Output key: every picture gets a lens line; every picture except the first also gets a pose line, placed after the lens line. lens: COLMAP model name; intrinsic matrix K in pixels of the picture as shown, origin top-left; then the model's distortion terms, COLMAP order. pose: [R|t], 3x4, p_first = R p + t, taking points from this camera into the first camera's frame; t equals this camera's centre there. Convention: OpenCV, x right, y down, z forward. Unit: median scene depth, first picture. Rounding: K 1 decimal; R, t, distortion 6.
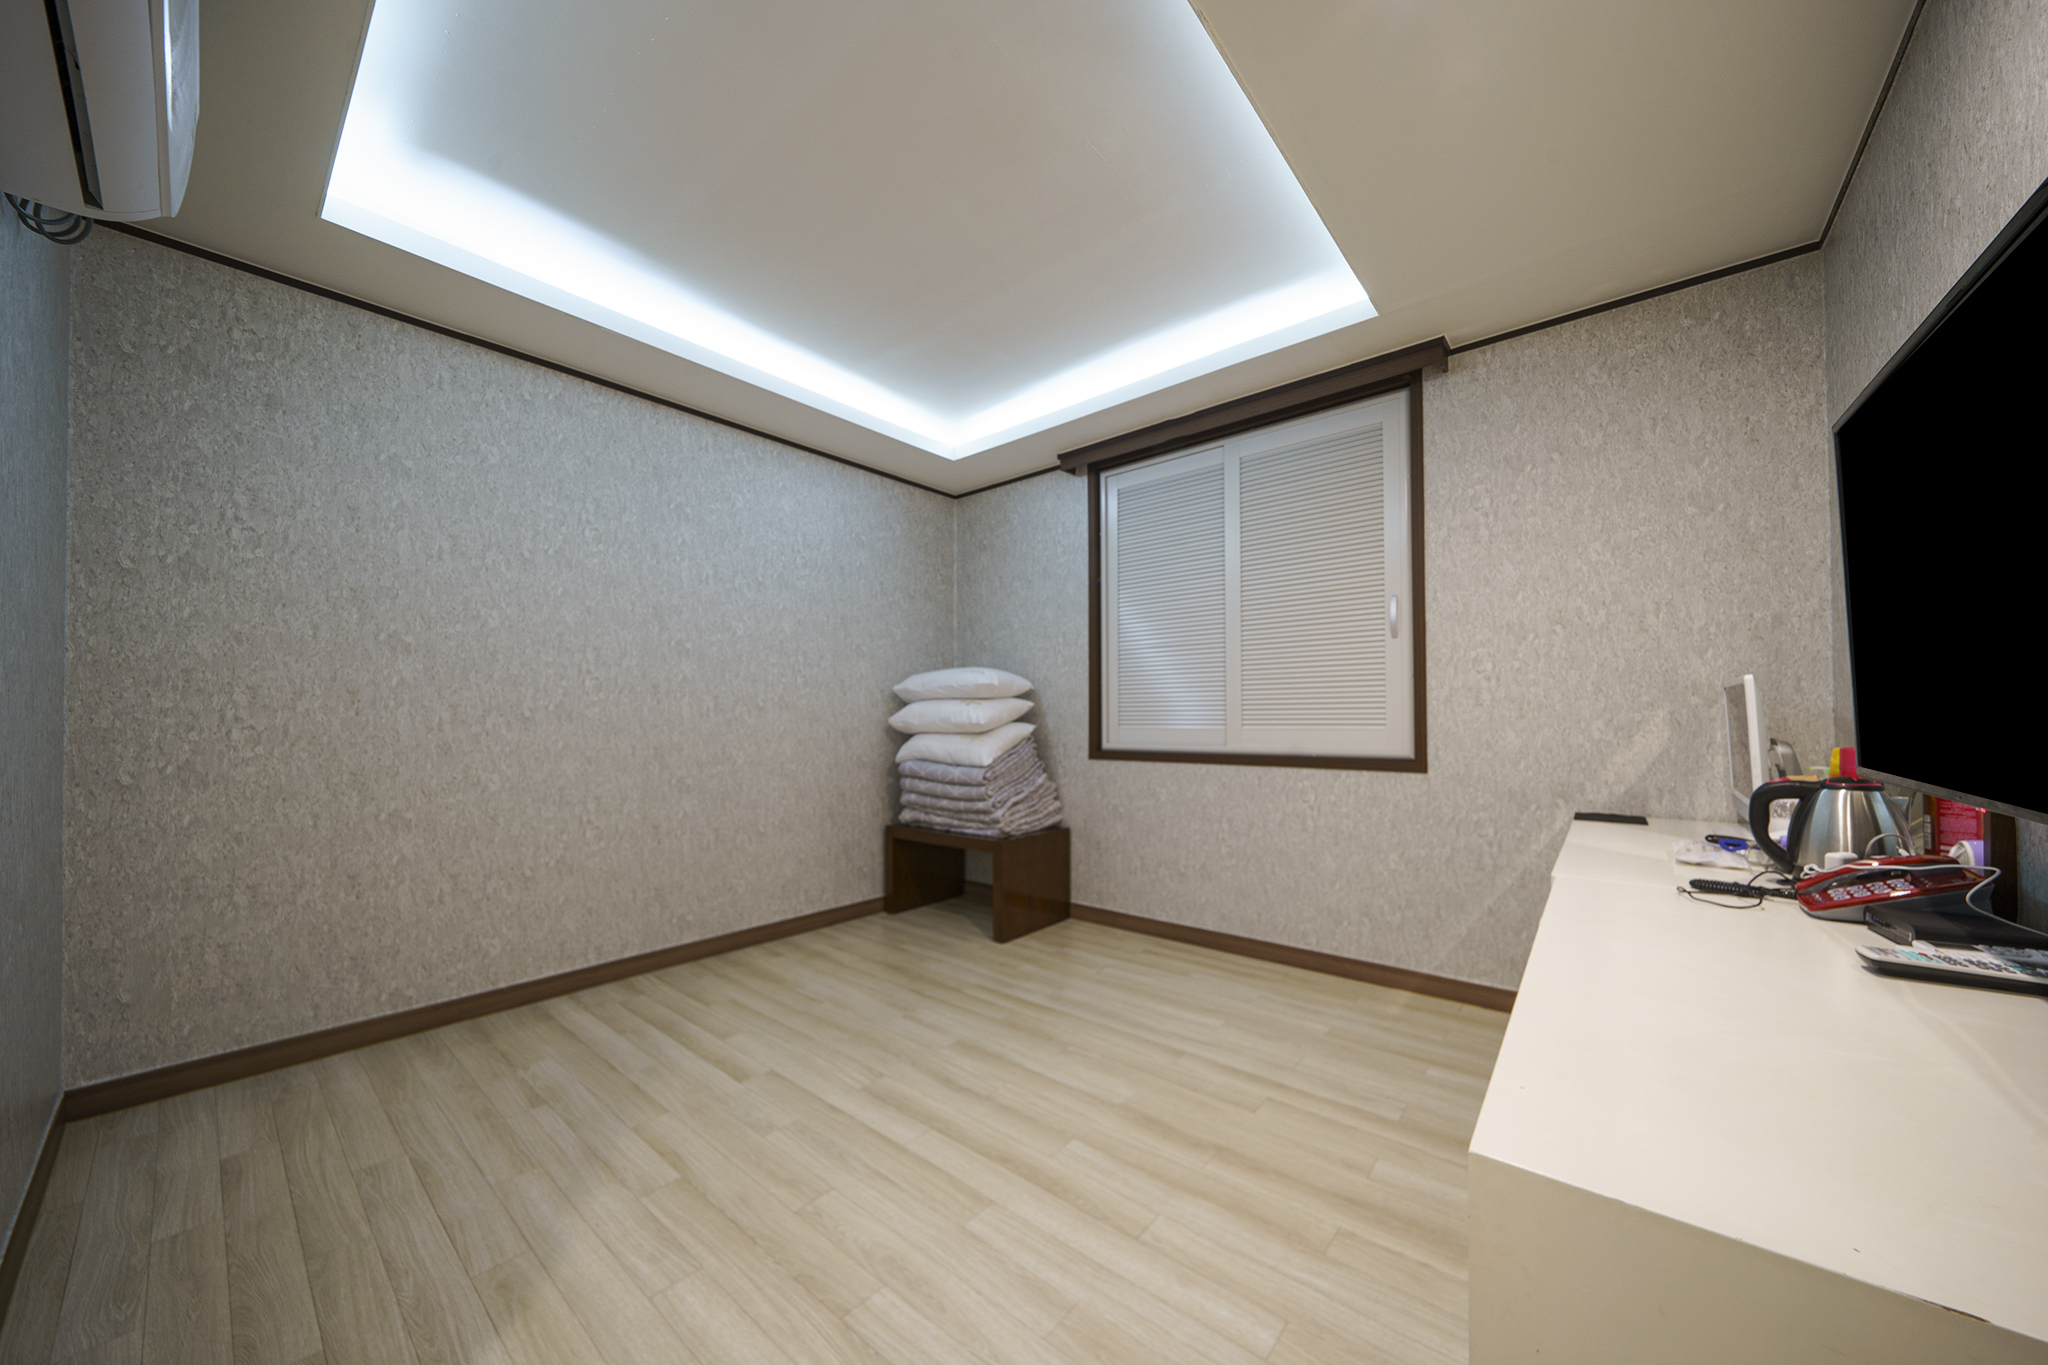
lens RADIAL K [[711.5, 0, 1024.8], [0, 711.5, 718.1], [0, 0, 1]] dist [-0.001548, -0.000112]
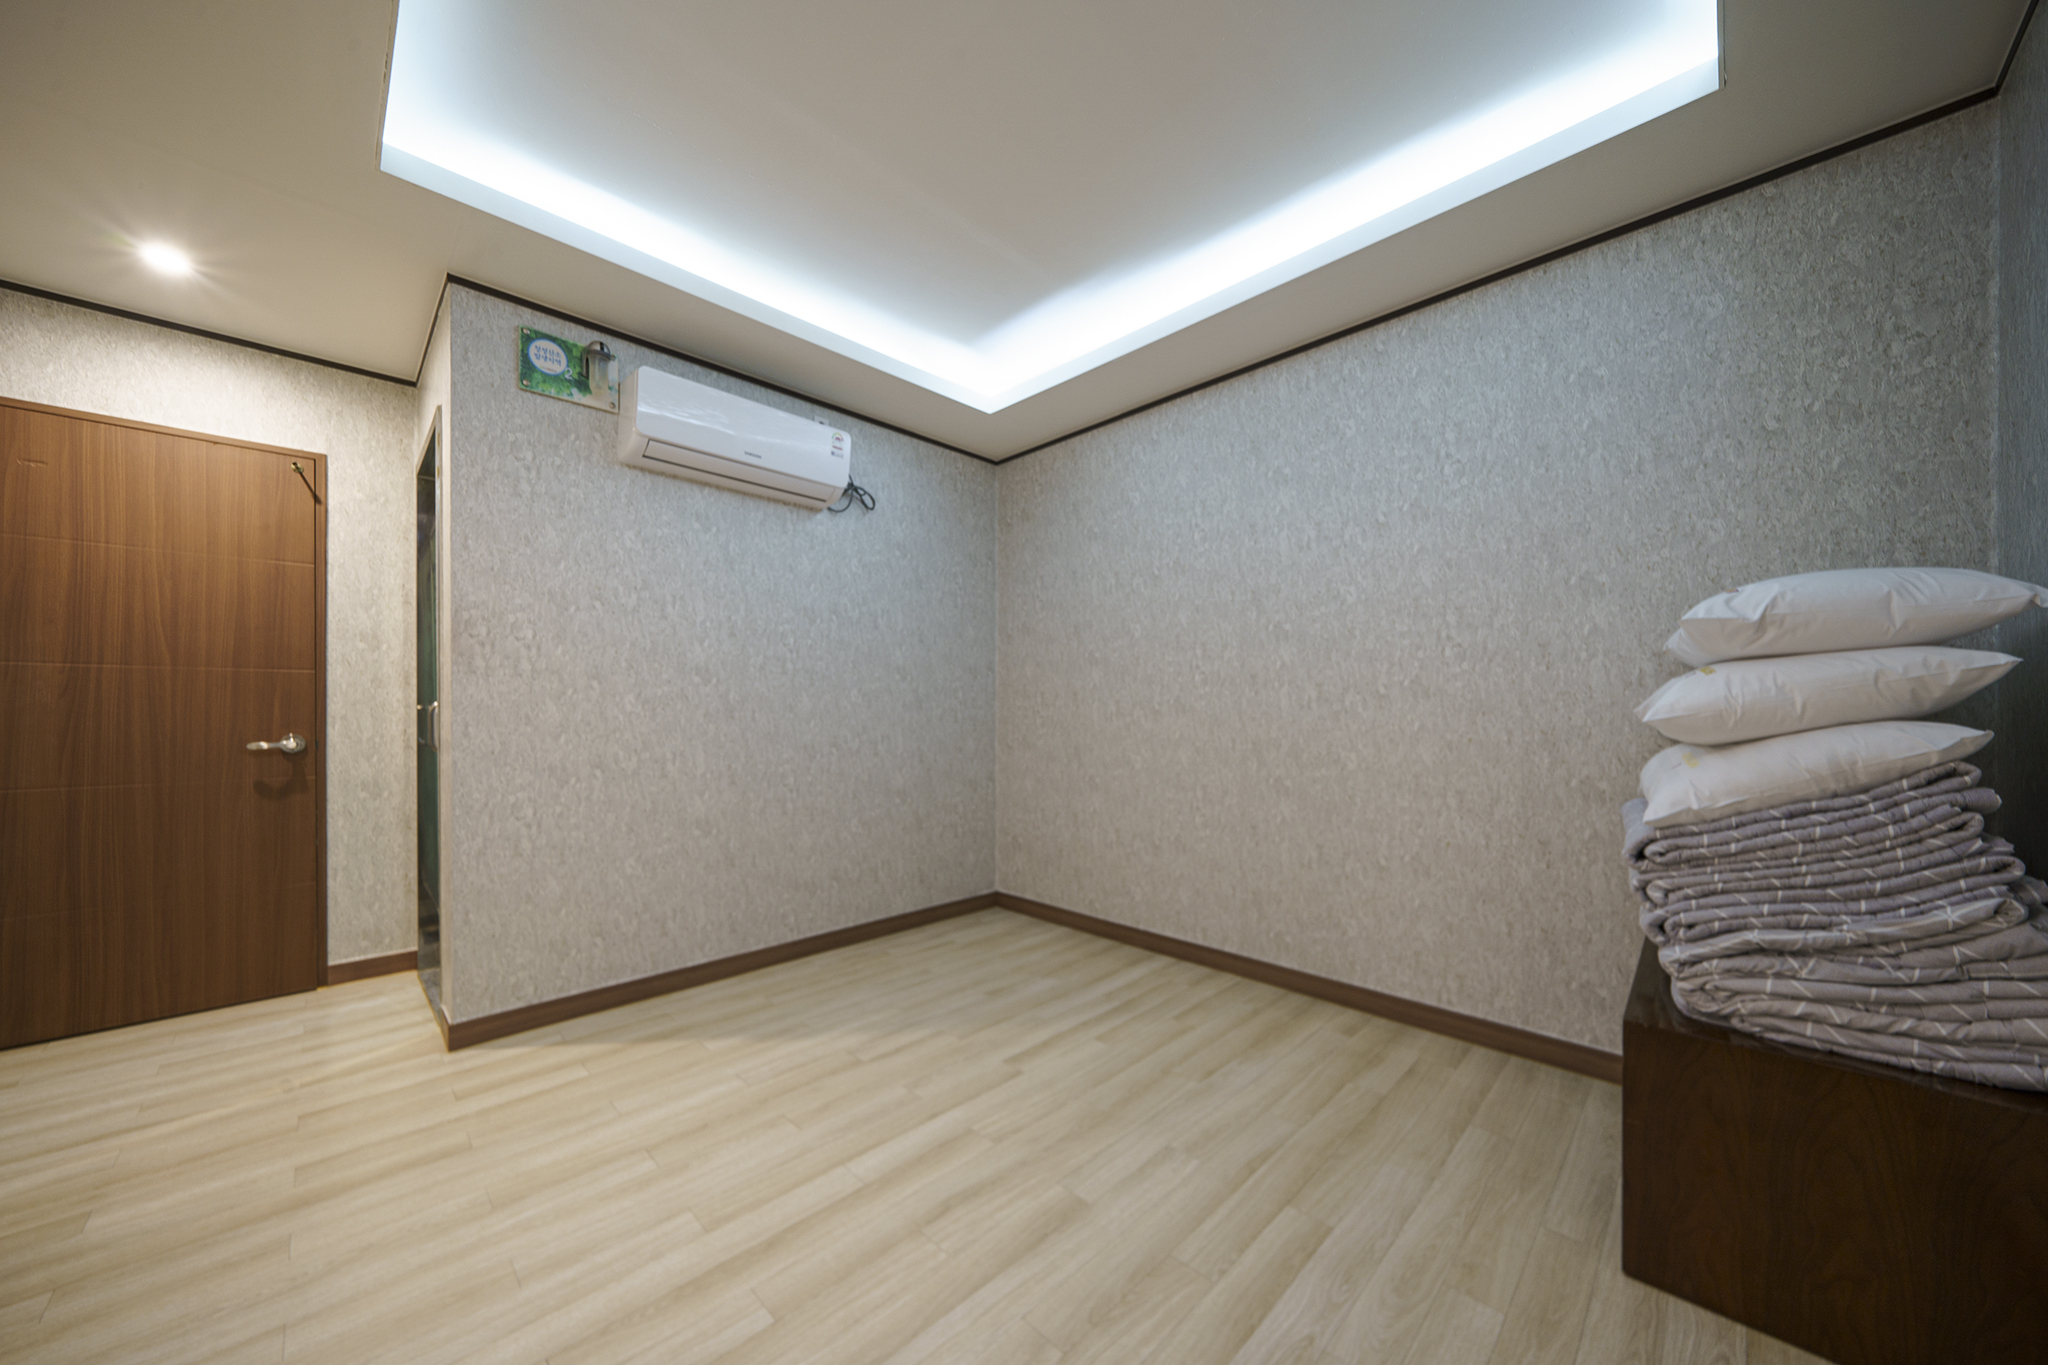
lens RADIAL K [[711.5, 0, 1024.8], [0, 711.5, 718.1], [0, 0, 1]] dist [-0.001548, -0.000112]
pose [[-0.088532, 0.009699, -0.996026, 0.474907], [0.003728, 0.999949, 0.009405, 0.000274], [0.996066, -0.002881, -0.088563, 0.848217]]
